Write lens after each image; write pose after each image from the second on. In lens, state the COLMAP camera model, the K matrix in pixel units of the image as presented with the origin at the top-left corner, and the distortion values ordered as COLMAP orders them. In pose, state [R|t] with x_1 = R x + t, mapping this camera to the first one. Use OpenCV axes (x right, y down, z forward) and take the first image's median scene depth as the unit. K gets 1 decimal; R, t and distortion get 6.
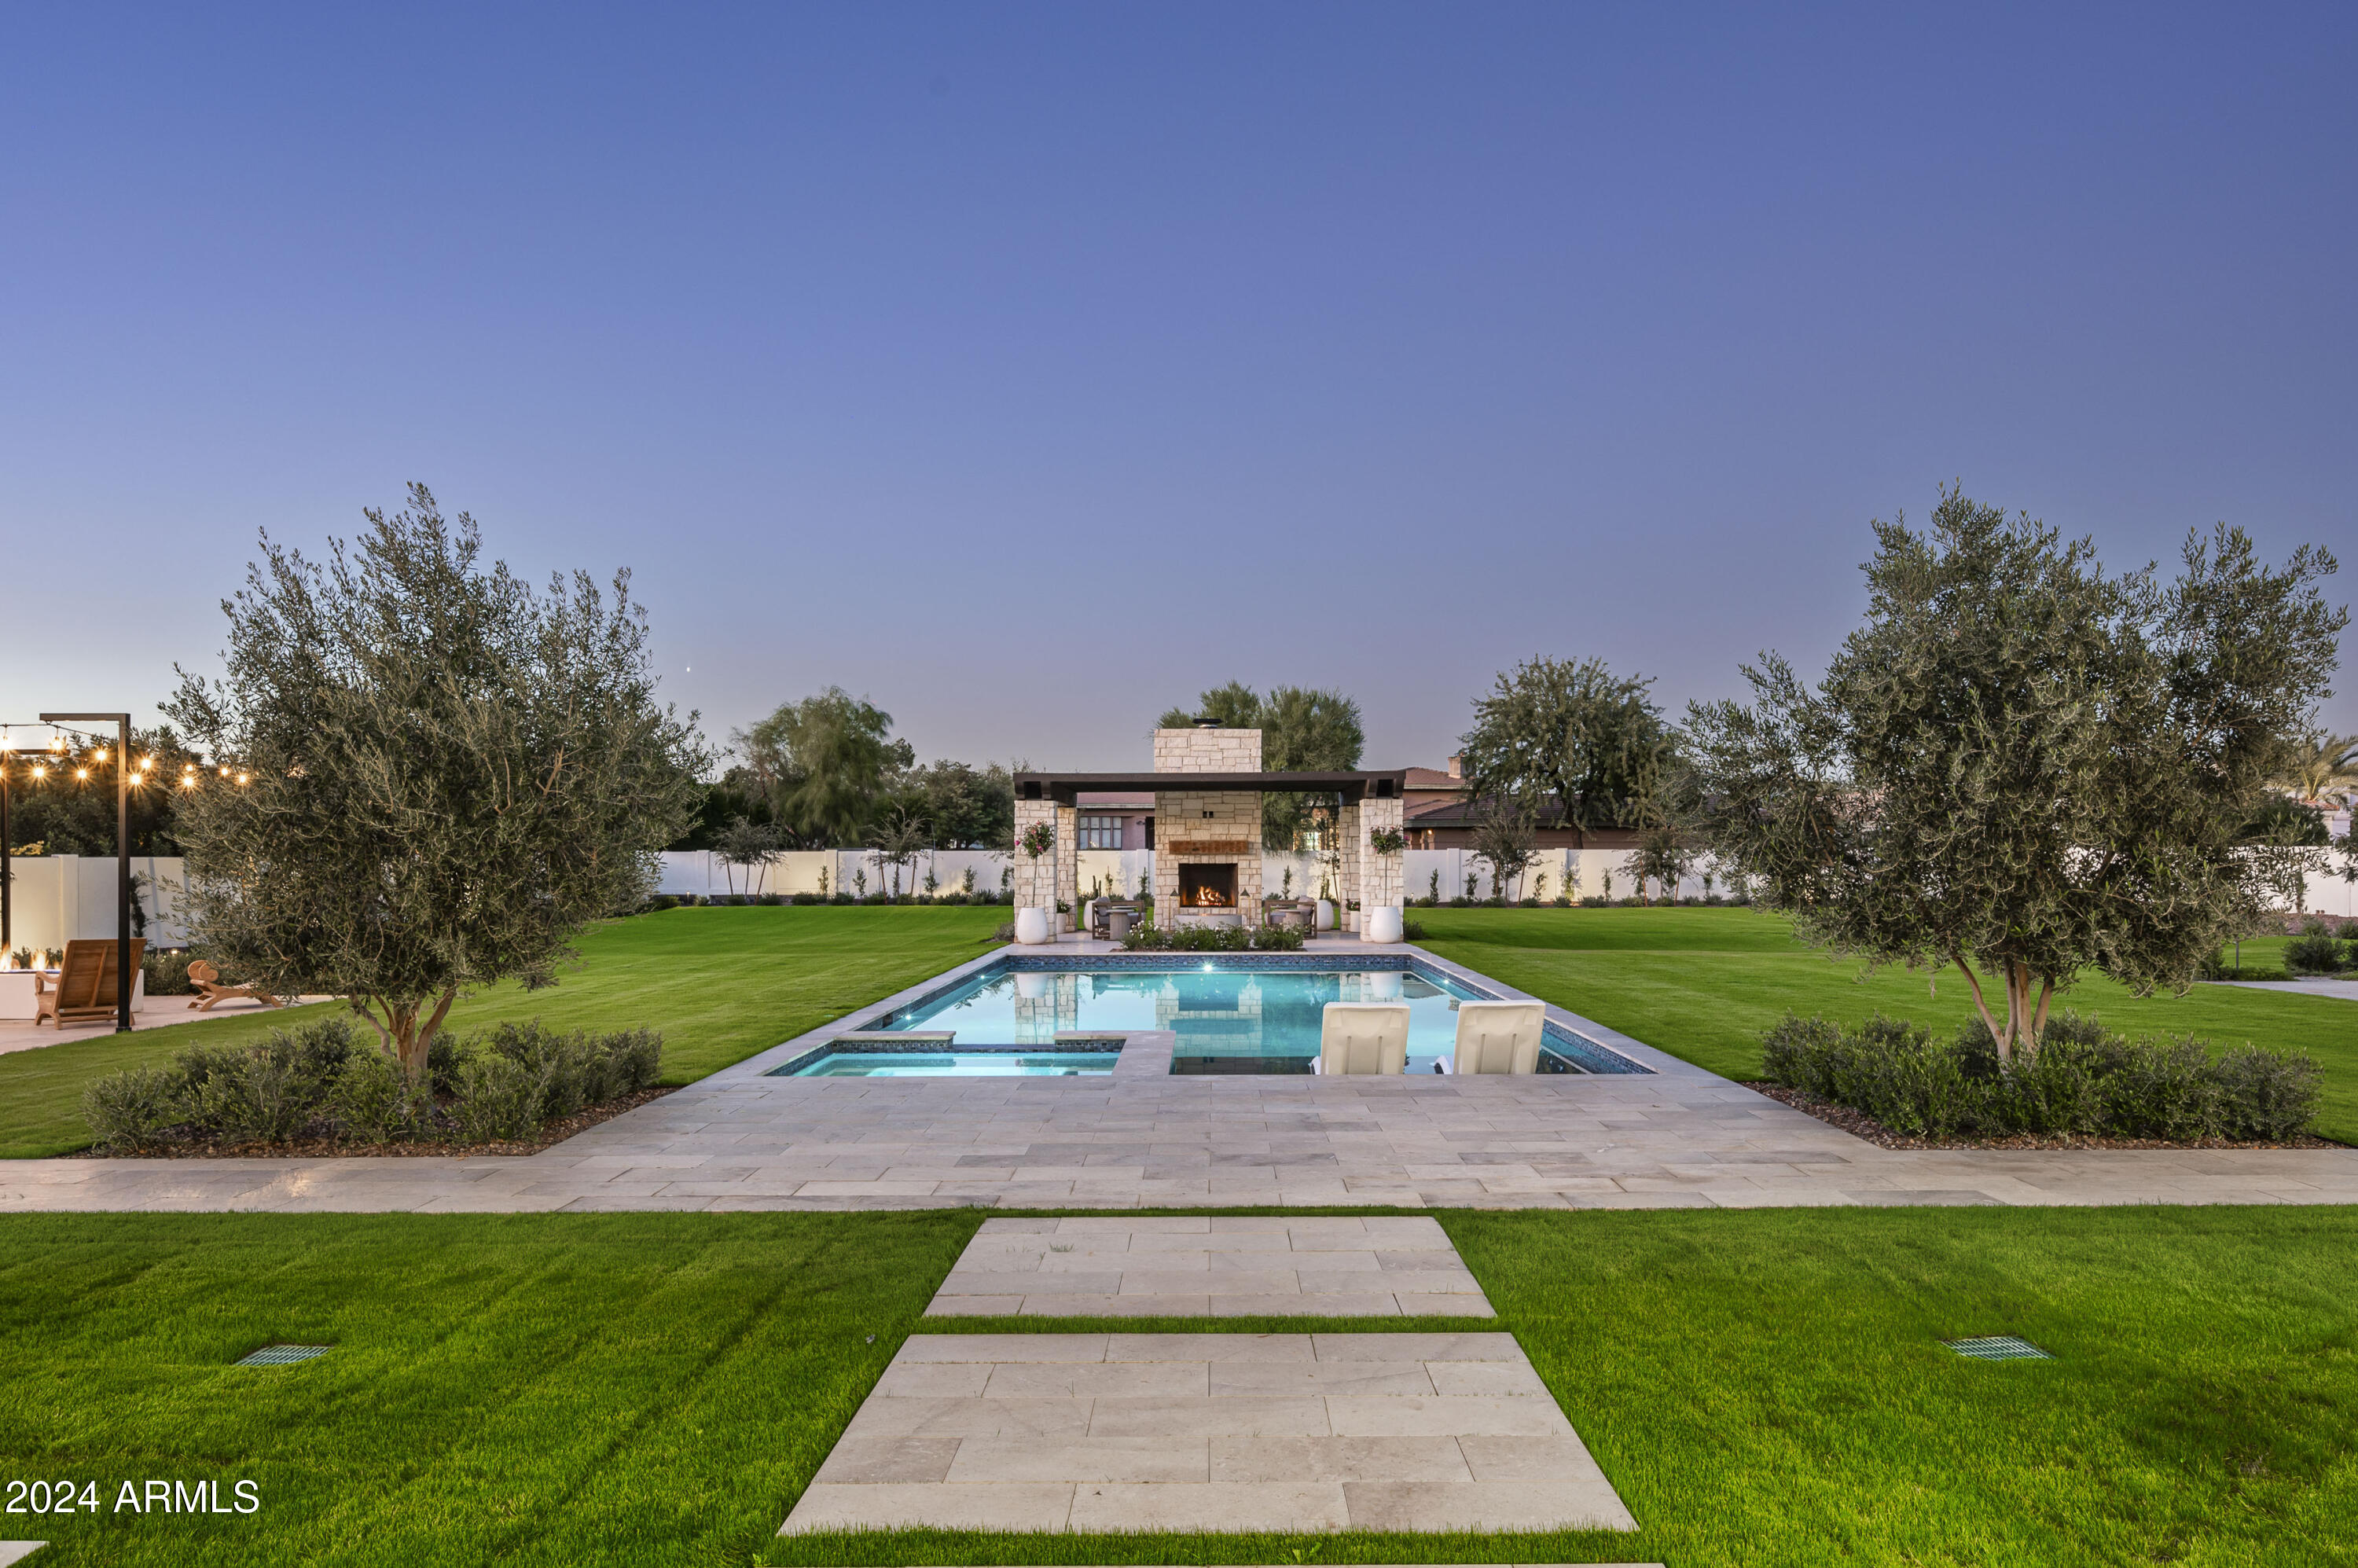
lens RADIAL K [[1610.6, 0, 1206.1], [0, 1610.6, 859.8], [0, 0, 1]] dist [-0.004125, 0.000866]
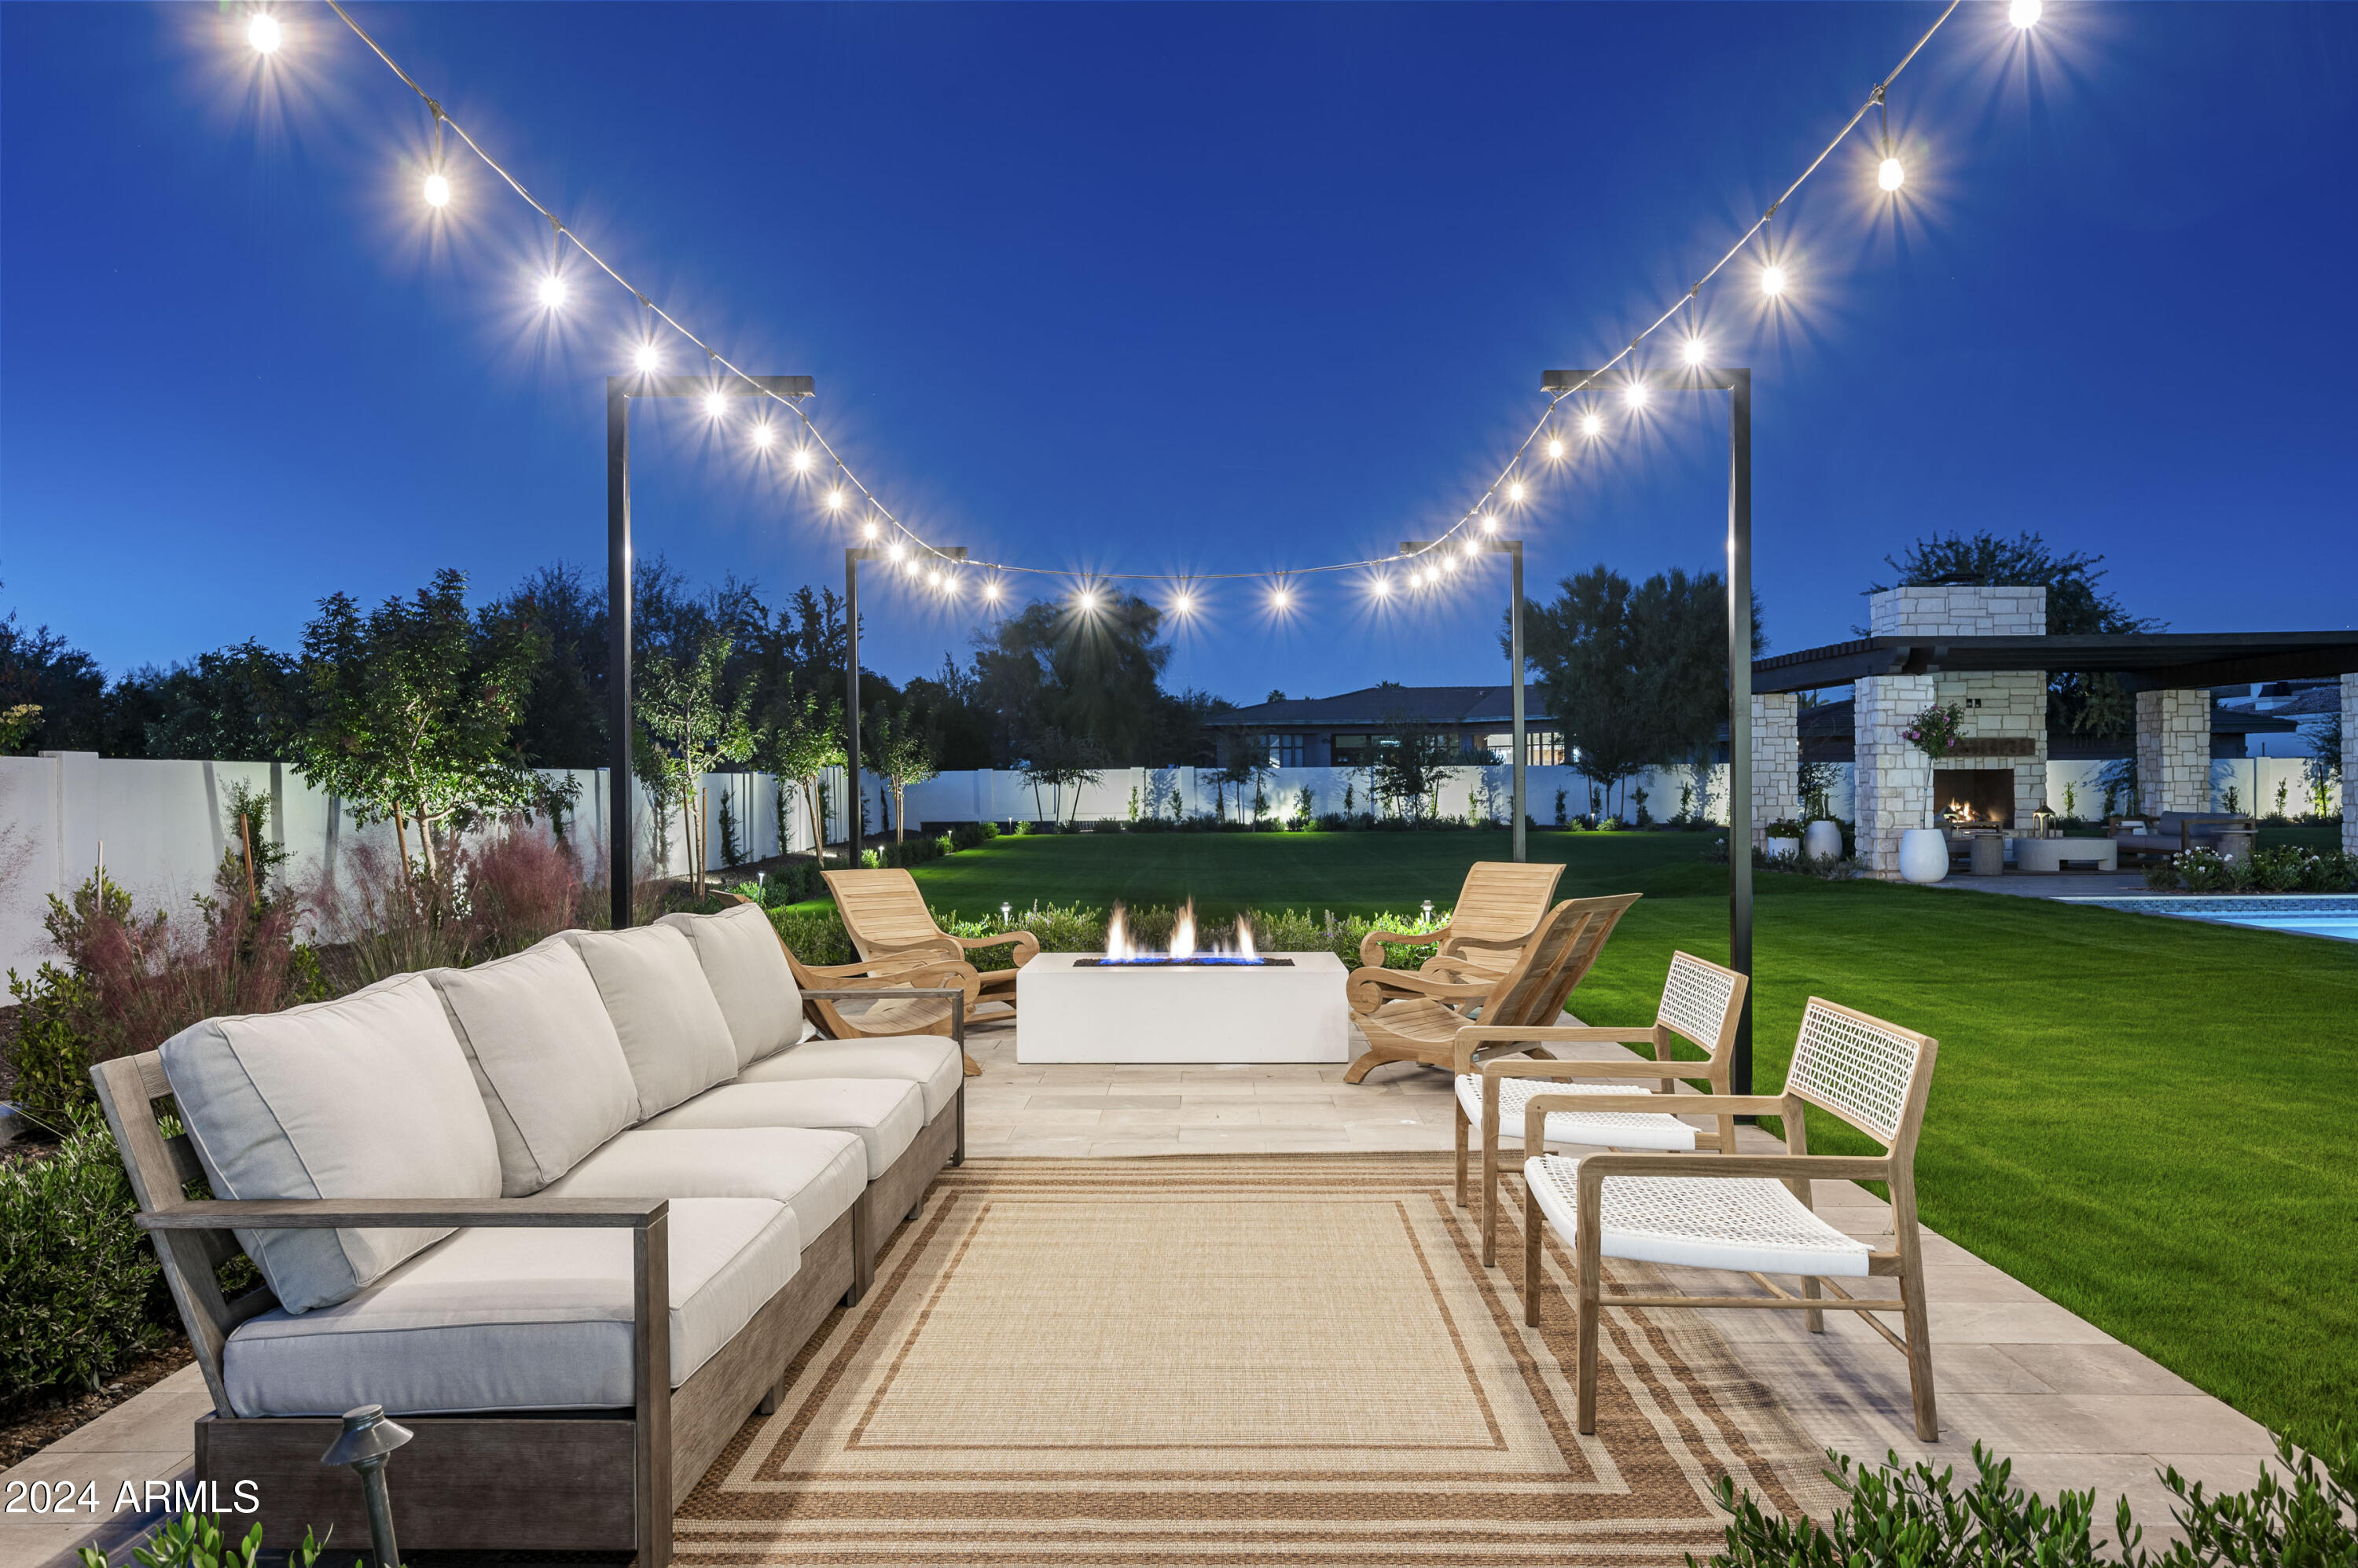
lens RADIAL K [[1640.8, 0, 1181.7], [0, 1640.8, 795.7], [0, 0, 1]] dist [-0.001431, 0.001482]
pose [[0.999927, -0.006811, -0.010003, -0.315603], [0.006864, 0.999963, 0.005267, 0.006950], [0.009967, -0.005335, 0.999936, 0.221585]]
